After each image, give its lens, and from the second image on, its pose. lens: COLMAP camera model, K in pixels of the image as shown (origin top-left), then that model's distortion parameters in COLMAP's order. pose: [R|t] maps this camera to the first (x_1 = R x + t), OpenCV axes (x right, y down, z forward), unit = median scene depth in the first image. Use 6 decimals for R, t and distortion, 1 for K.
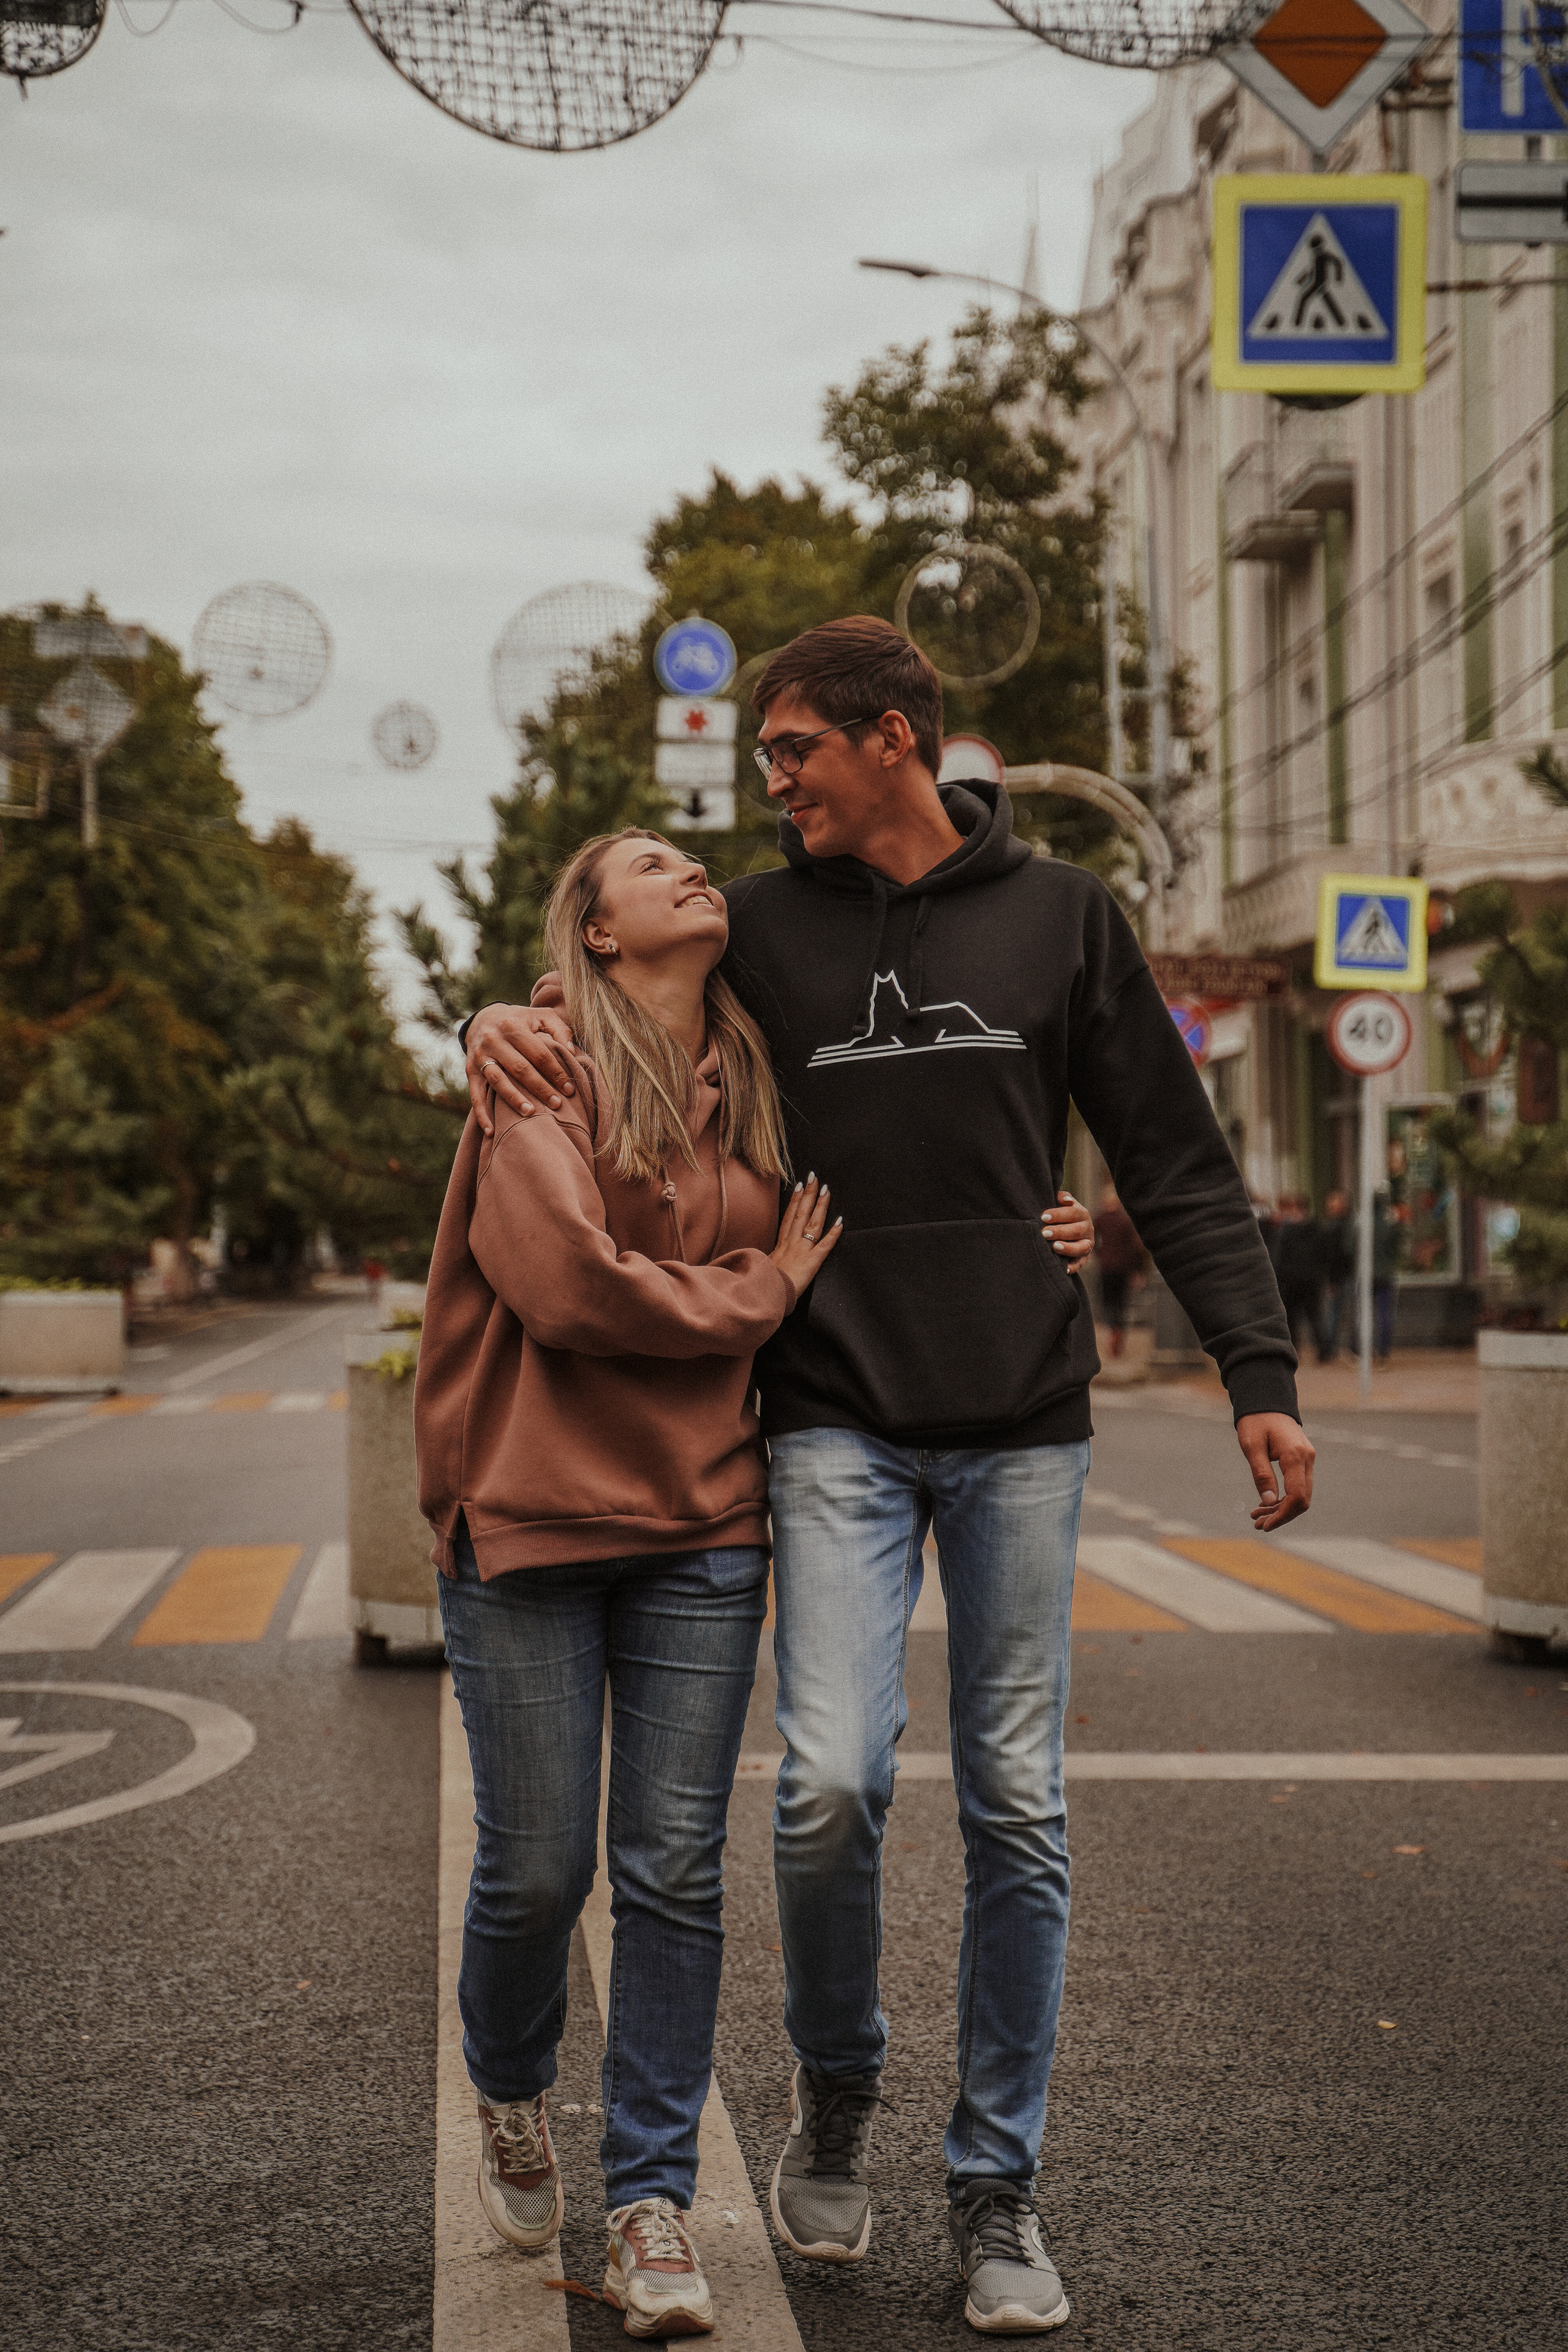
lens RADIAL K [[4171.5, 0, 784.0], [0, 4171.5, 1176.0], [0, 0, 1]] dist [1.609603, -0.002234]
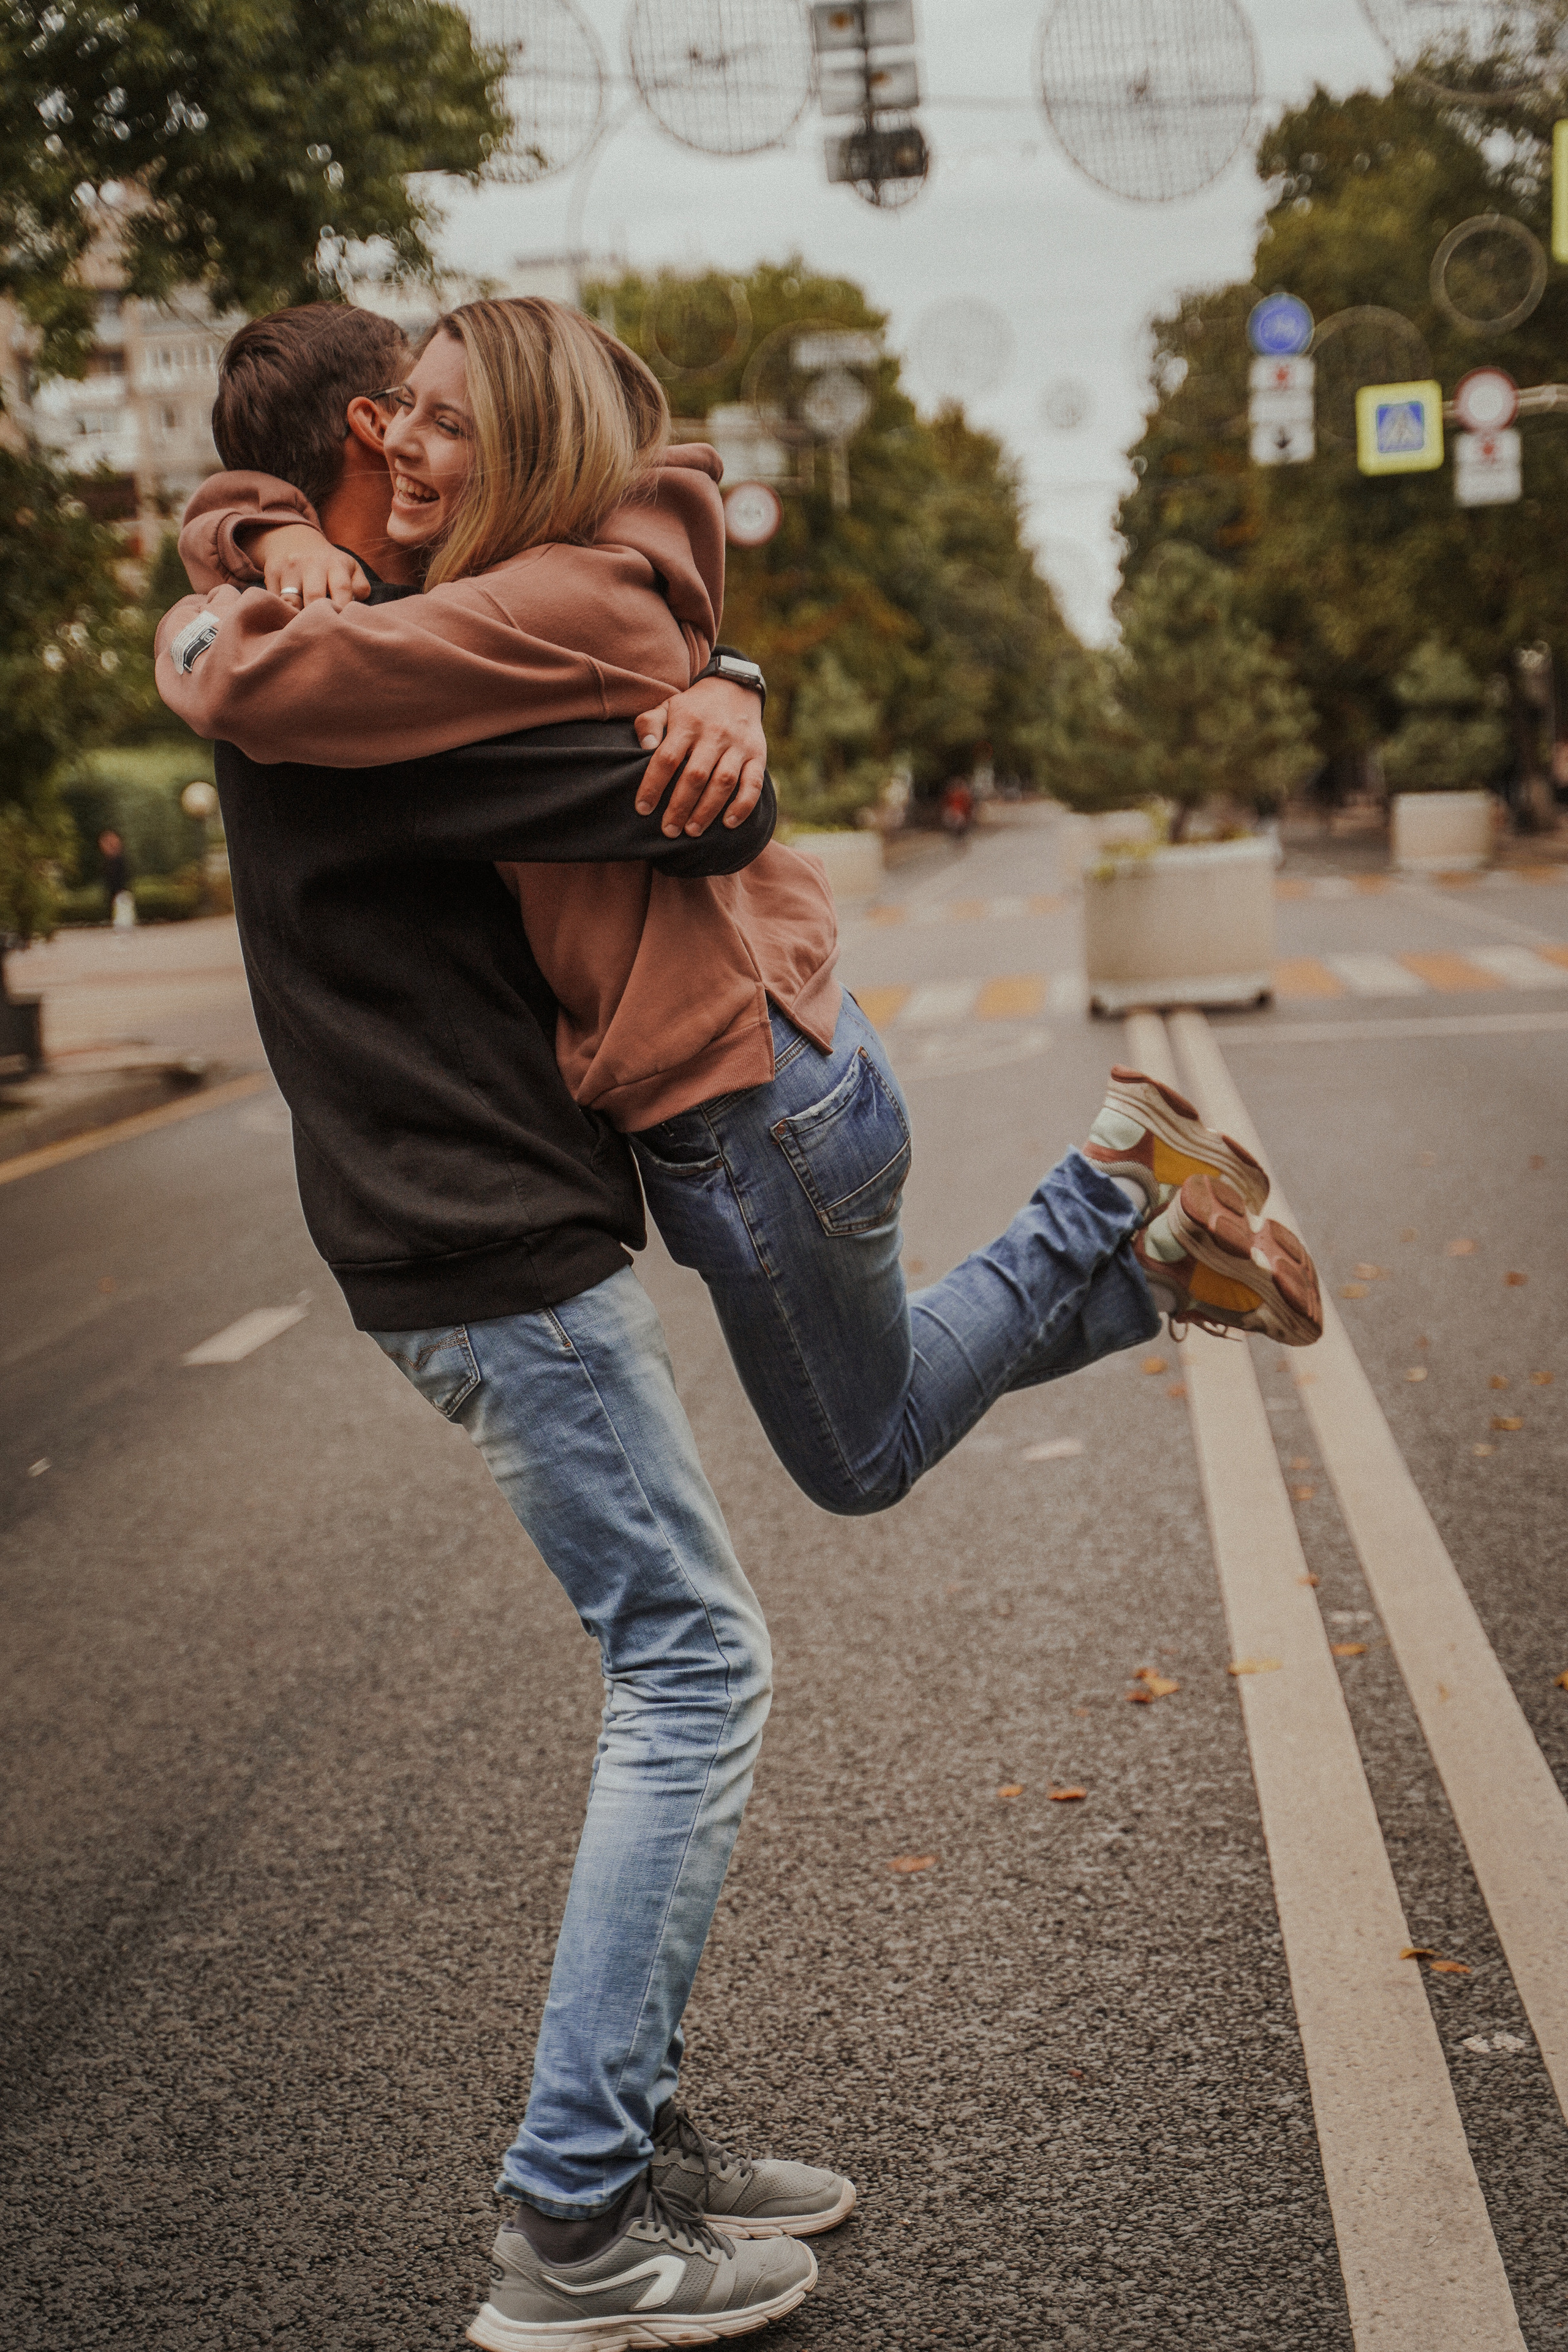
lens RADIAL K [[4144.1, 0, 784.0], [0, 4144.1, 1176.0], [0, 0, 1]] dist [-0.015763, -1.637550]
pose [[0.986687, -0.035657, -0.158671, 0.014456], [0.053535, 0.992504, 0.109867, -0.007958], [0.153564, -0.116899, 0.981200, -0.202343]]
